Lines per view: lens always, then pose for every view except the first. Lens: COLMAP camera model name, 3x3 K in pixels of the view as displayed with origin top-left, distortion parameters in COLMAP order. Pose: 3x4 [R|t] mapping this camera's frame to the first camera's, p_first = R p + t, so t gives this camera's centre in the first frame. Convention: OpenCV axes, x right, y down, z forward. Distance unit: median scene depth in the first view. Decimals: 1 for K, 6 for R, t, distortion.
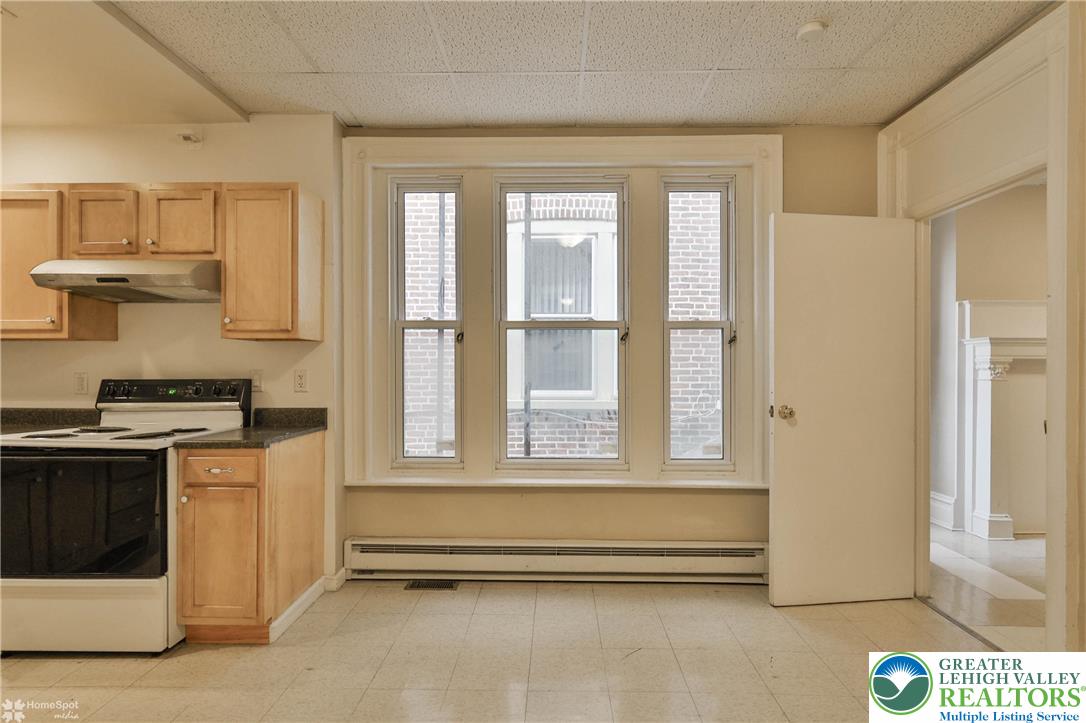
lens RADIAL K [[543.1, 0, 535.2], [0, 543.1, 368.1], [0, 0, 1]] dist [0.001150, 0.004356]
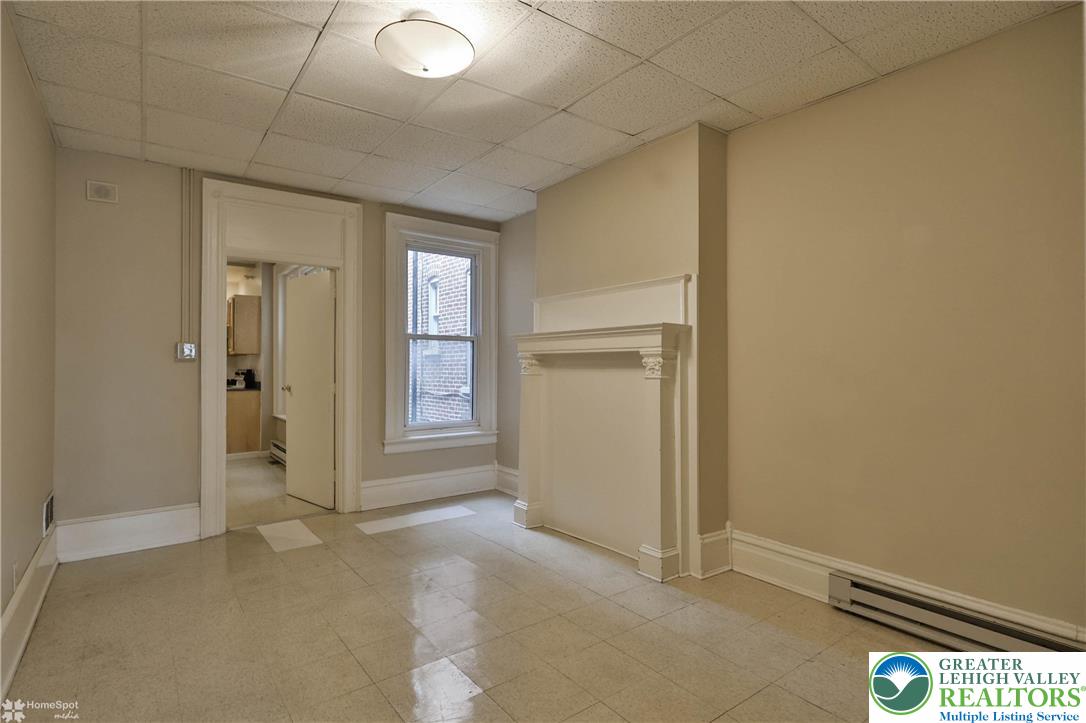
lens RADIAL K [[543.1, 0, 538.2], [0, 543.1, 360.6], [0, 0, 1]] dist [0.001150, 0.004356]
pose [[0.609958, -0.009362, -0.792378, 2.220499], [0.005368, 0.999956, -0.007682, 0.006479], [0.792415, 0.000432, 0.609982, 0.501757]]
